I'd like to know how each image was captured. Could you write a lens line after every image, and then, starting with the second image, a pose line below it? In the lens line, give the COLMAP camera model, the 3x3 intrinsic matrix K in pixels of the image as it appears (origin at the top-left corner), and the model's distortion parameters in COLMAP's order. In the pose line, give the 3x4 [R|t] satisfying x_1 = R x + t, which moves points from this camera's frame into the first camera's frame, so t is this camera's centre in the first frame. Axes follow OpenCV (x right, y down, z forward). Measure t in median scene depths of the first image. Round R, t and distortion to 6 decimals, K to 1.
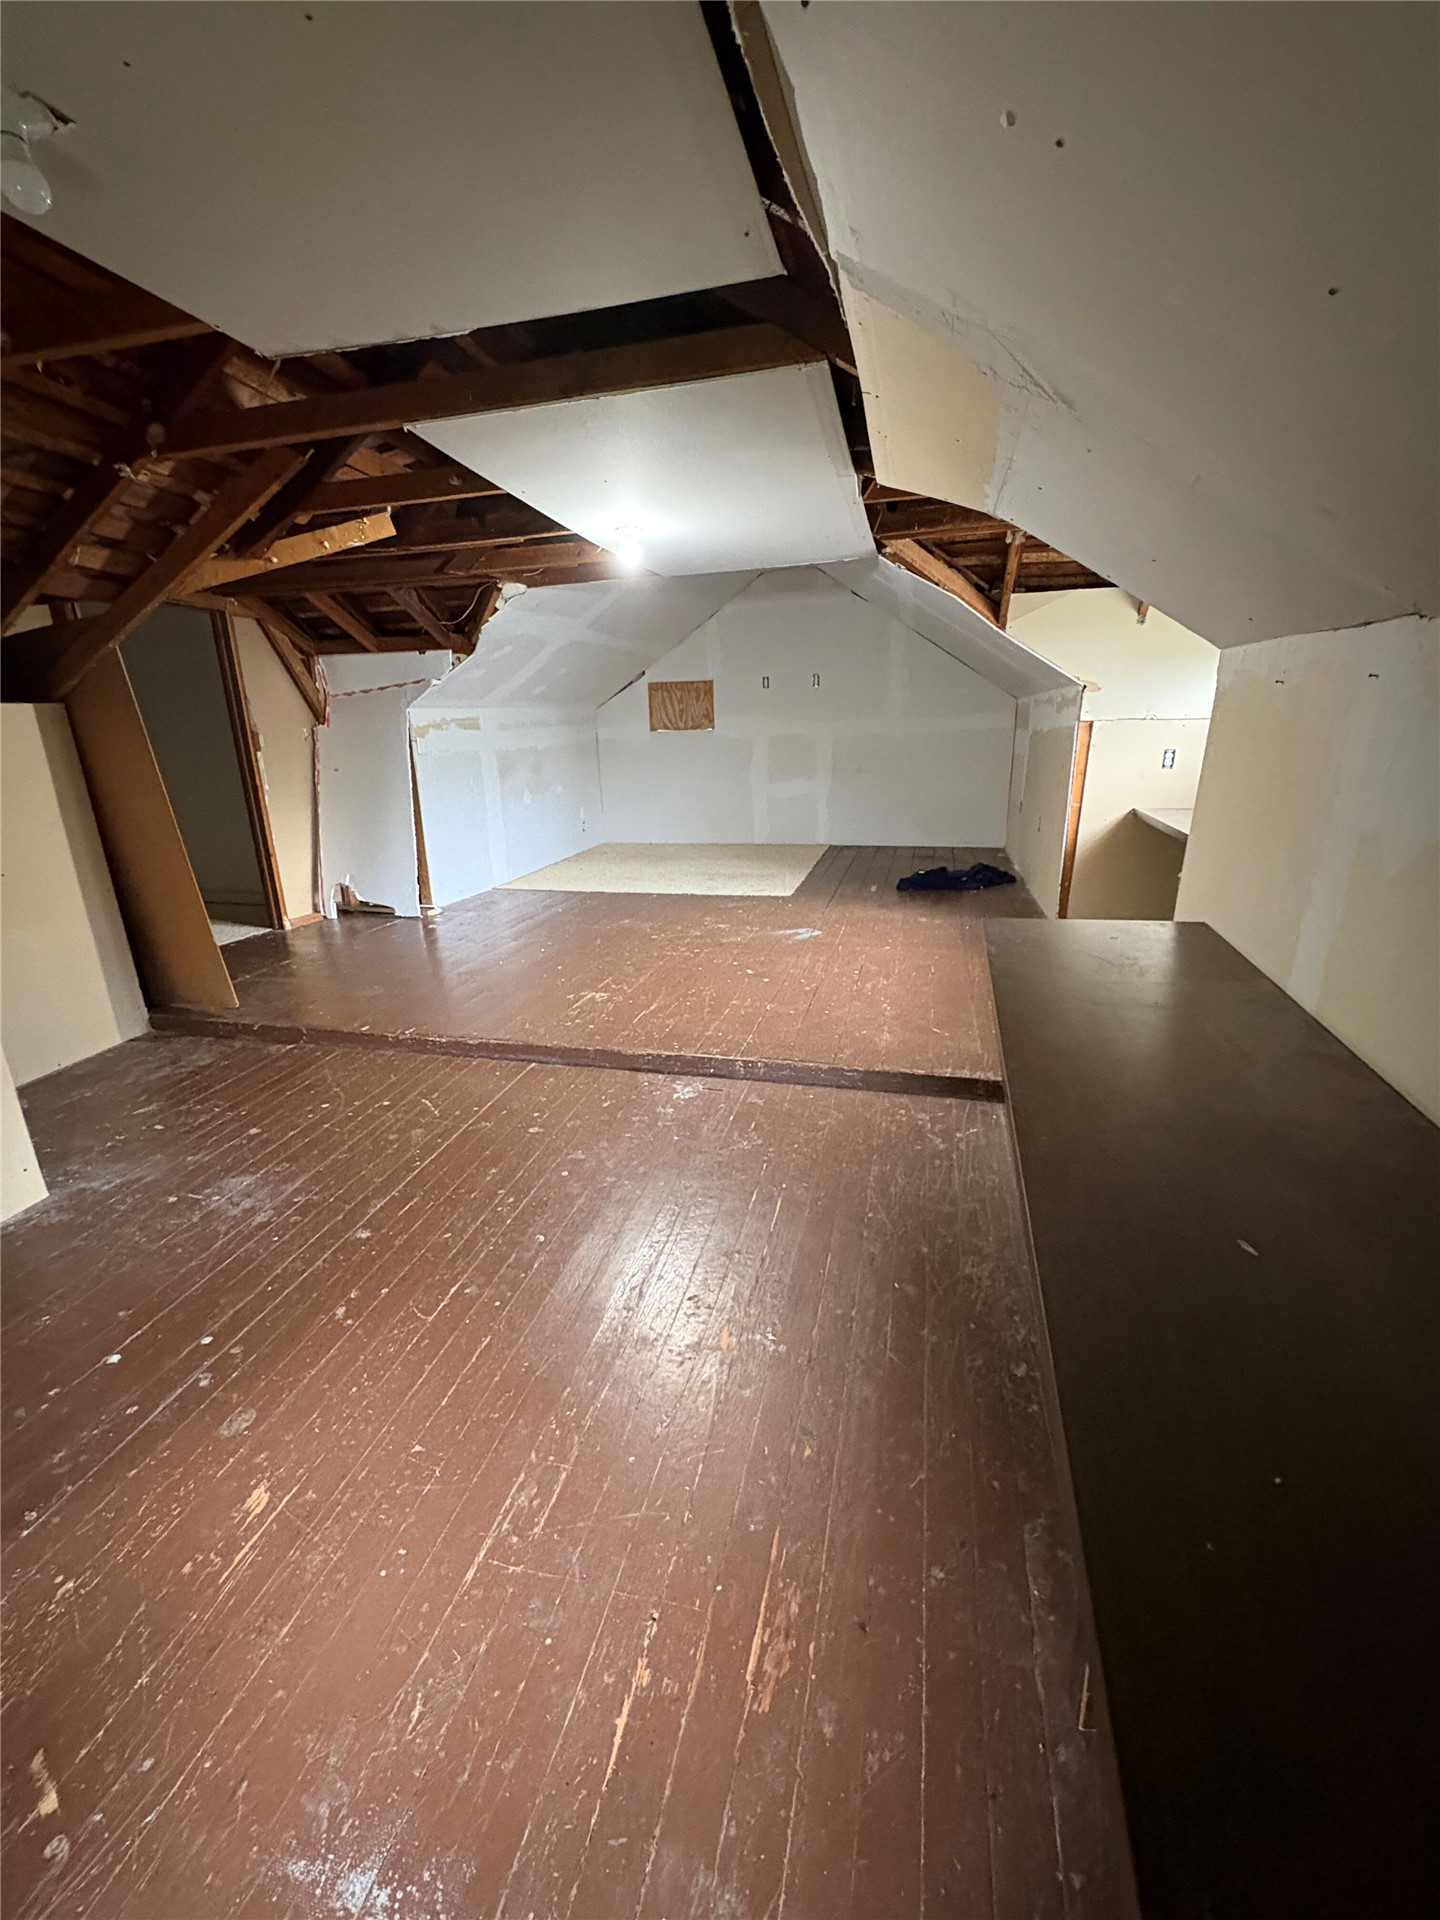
lens RADIAL K [[783.7, 0, 722.4], [0, 783.7, 959.7], [0, 0, 1]] dist [-0.000234, 0.000035]
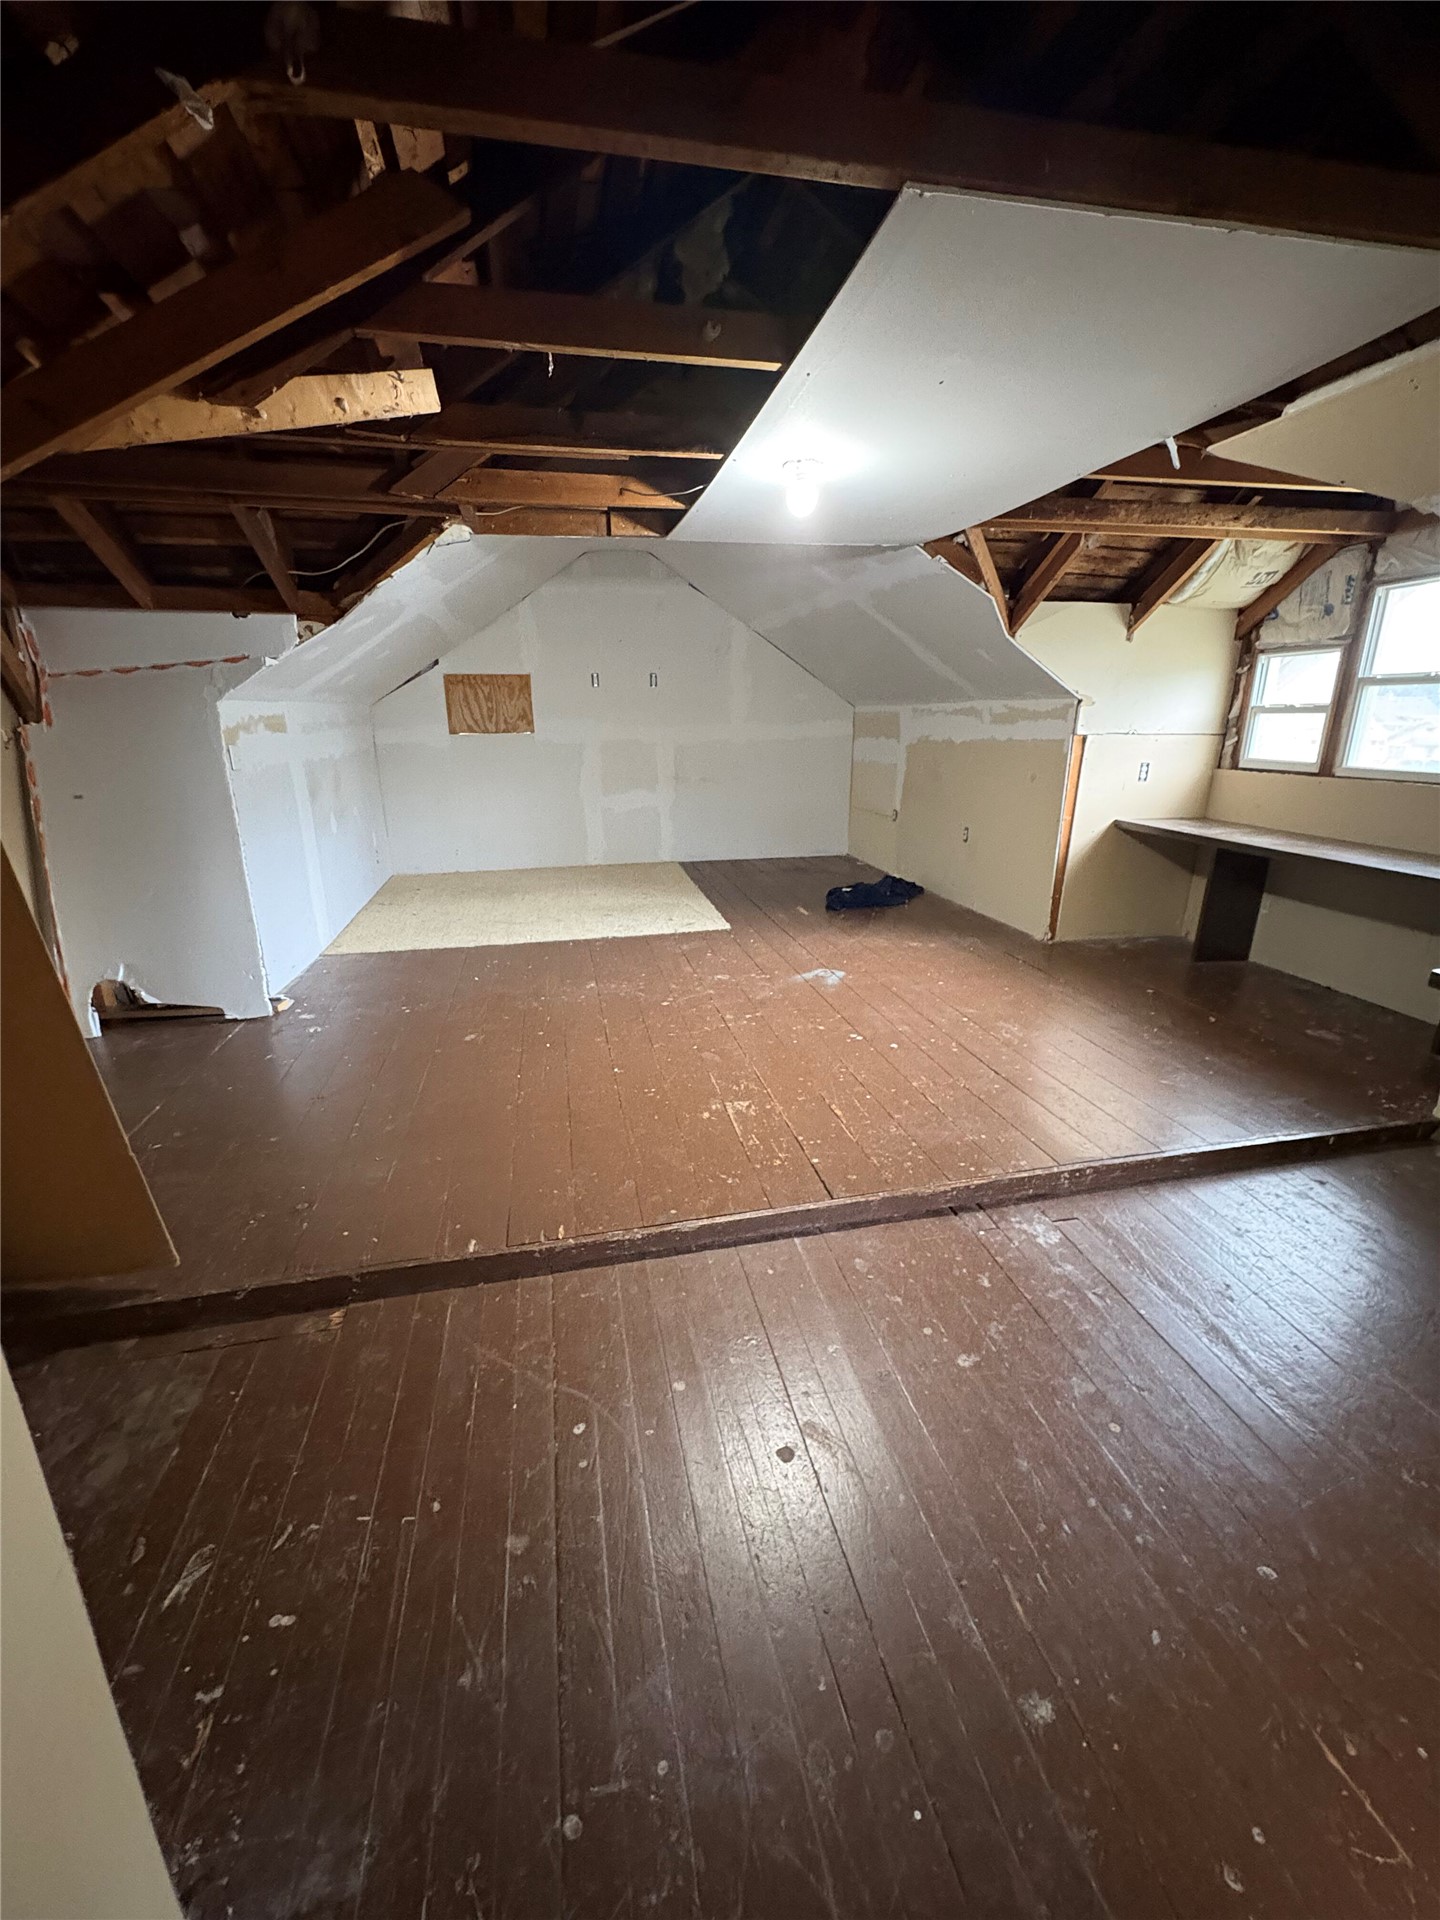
lens RADIAL K [[783.7, 0, 718.0], [0, 783.7, 959.1], [0, 0, 1]] dist [-0.000234, 0.000035]
pose [[0.895295, -0.112431, 0.431053, -0.344445], [0.112527, 0.993325, 0.025370, -0.080583], [-0.431028, 0.025791, 0.901970, 0.251151]]
